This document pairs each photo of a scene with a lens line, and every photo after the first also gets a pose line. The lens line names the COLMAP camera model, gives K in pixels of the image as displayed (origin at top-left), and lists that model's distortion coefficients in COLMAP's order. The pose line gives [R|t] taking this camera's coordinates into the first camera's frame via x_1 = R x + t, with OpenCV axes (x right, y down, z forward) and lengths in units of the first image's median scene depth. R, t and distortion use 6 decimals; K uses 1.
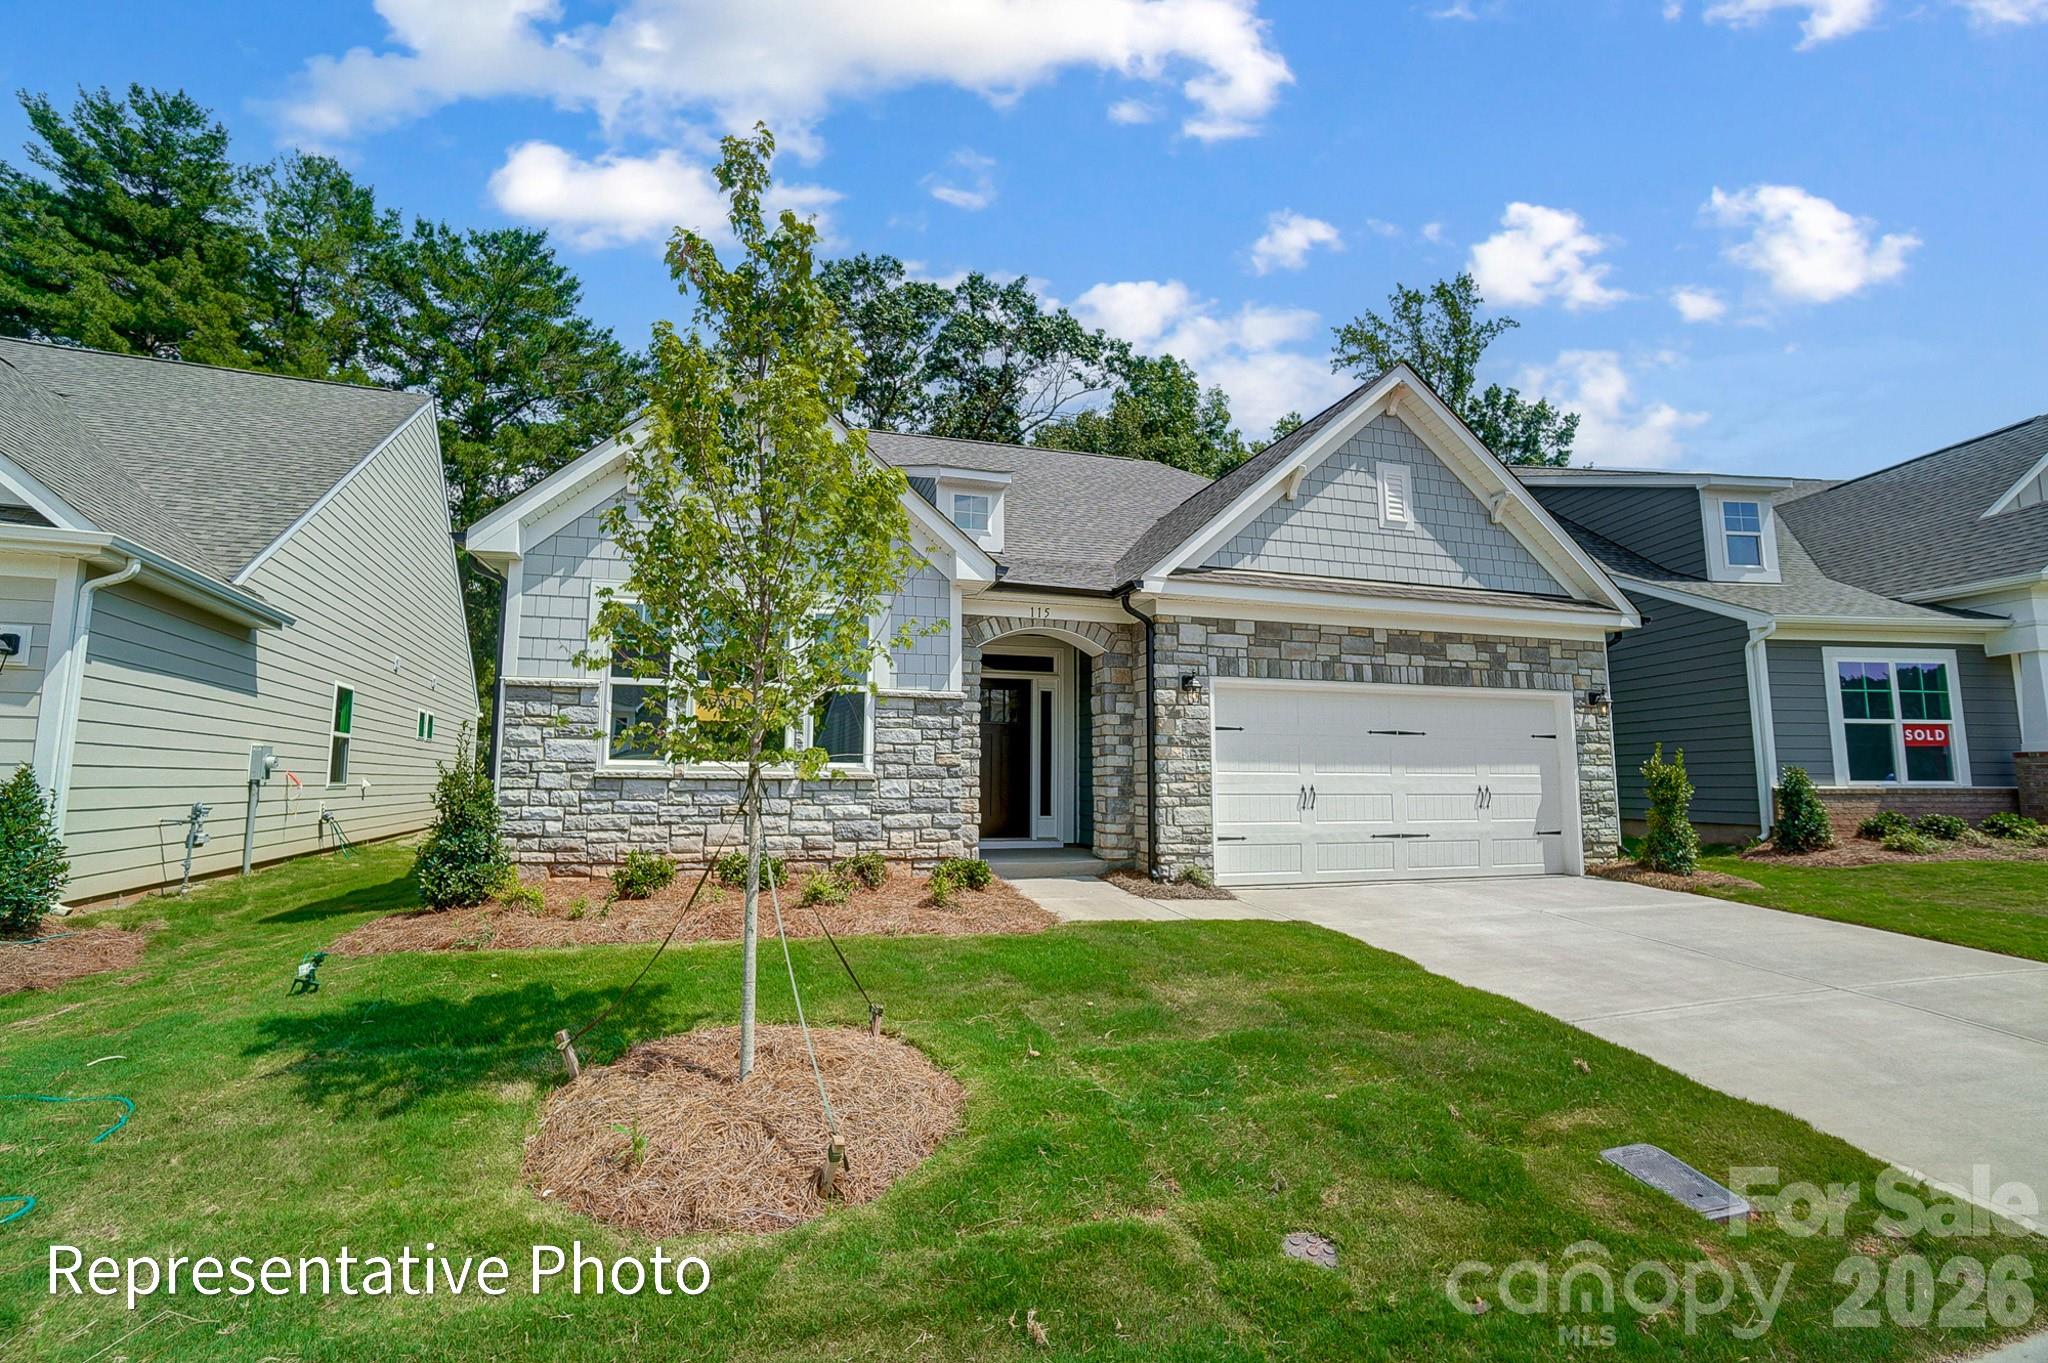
lens RADIAL K [[901.7, 0, 995.7], [0, 901.7, 682.7], [0, 0, 1]] dist [-0.067391, 0.029767]
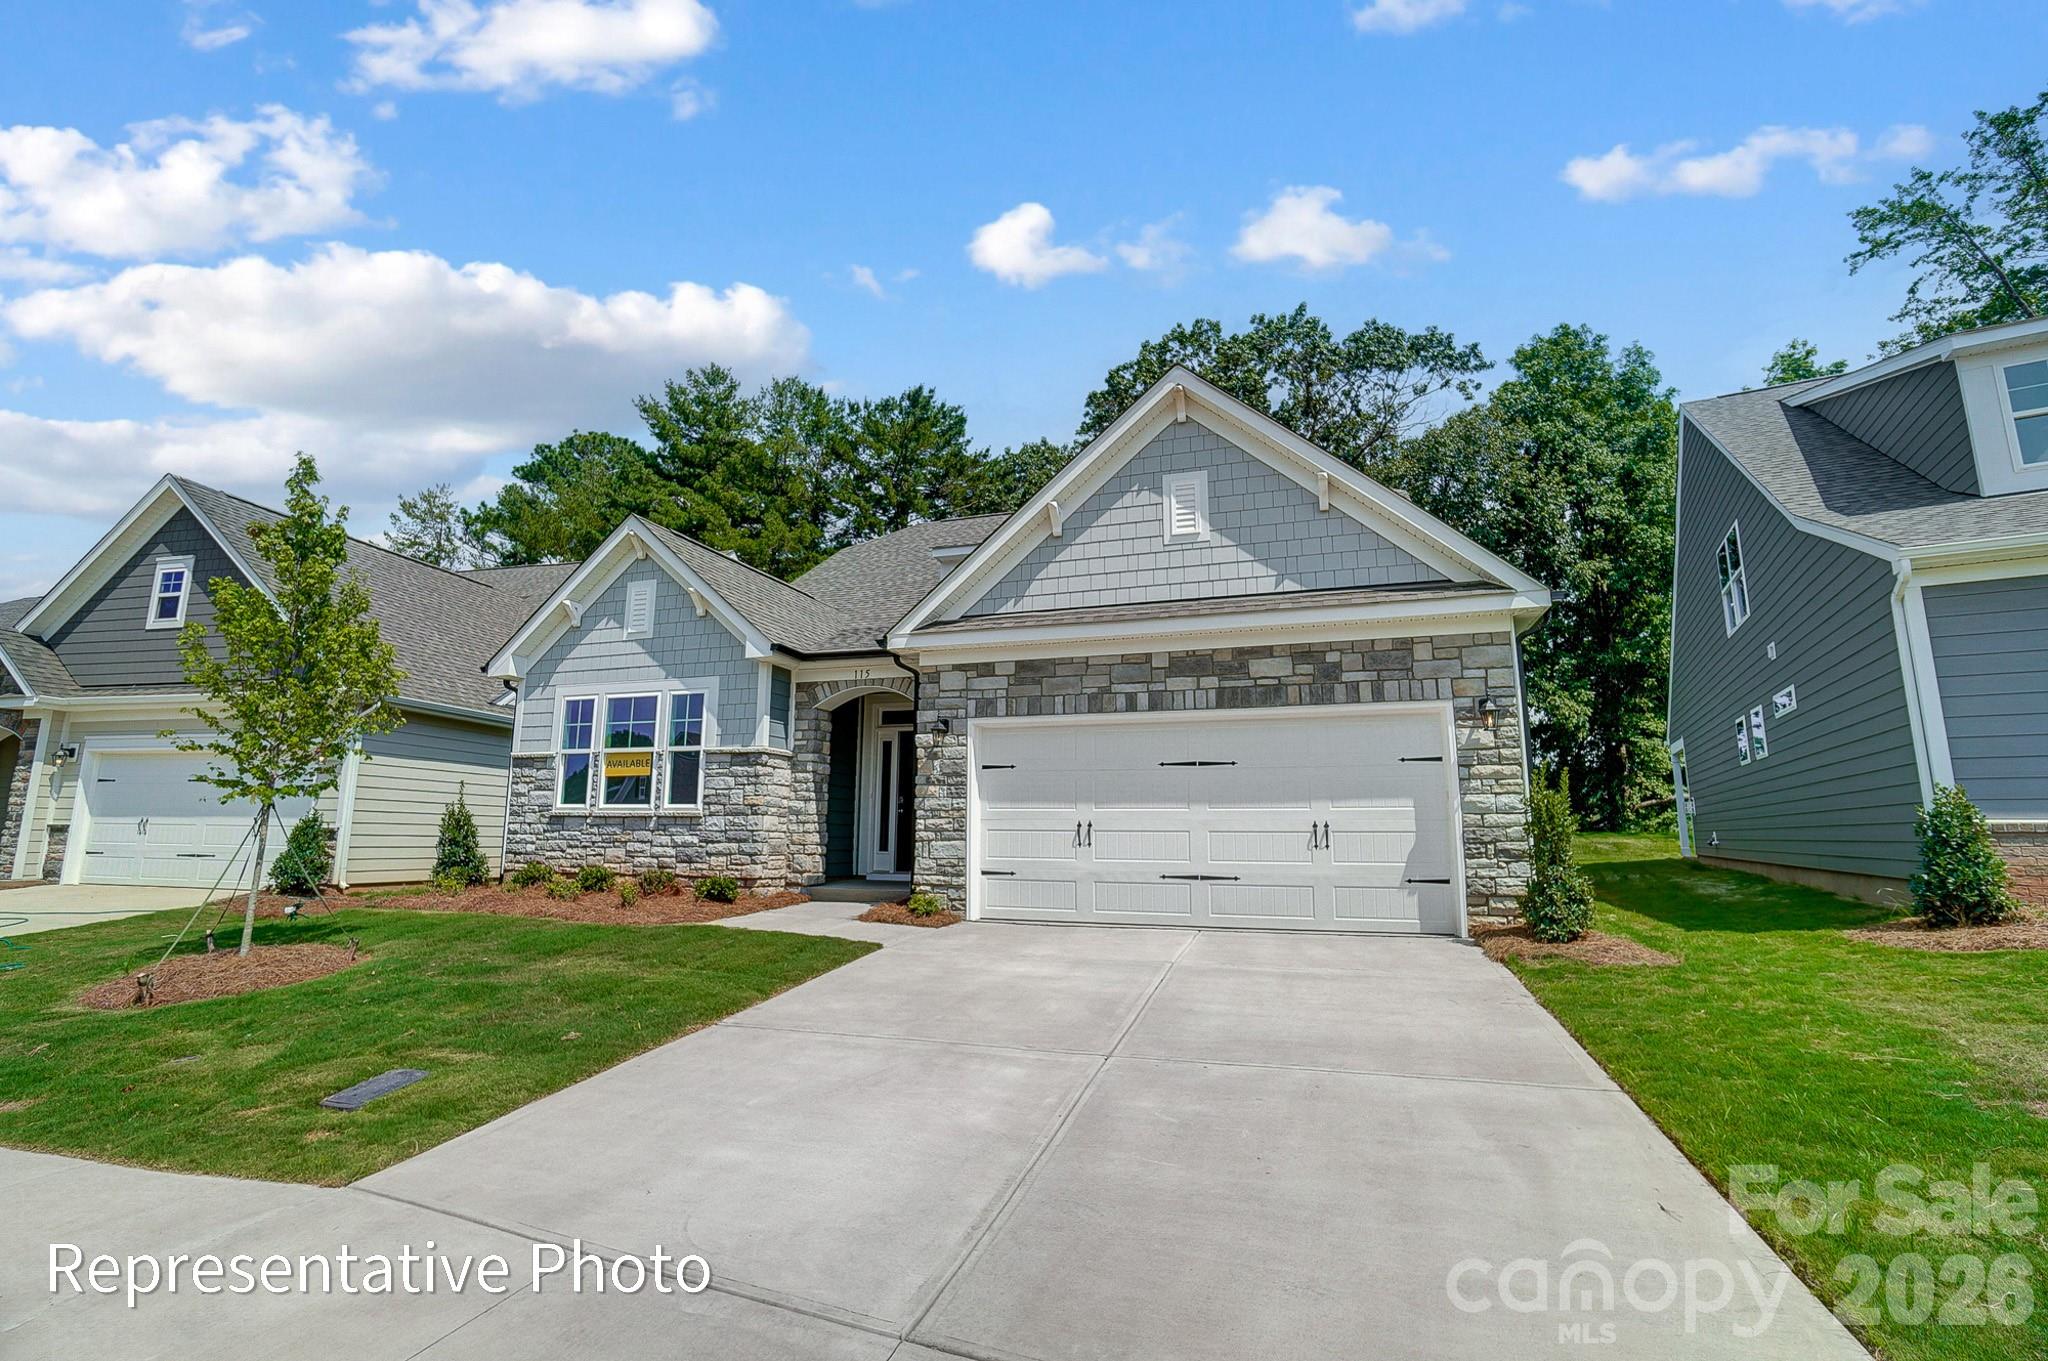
lens RADIAL K [[901.7, 0, 995.7], [0, 901.7, 681.7], [0, 0, 1]] dist [-0.067391, 0.029767]
pose [[0.824371, -0.096176, -0.557820, 0.842538], [0.057519, 0.994592, -0.086477, 0.042793], [0.563120, 0.039204, 0.825445, 0.132030]]
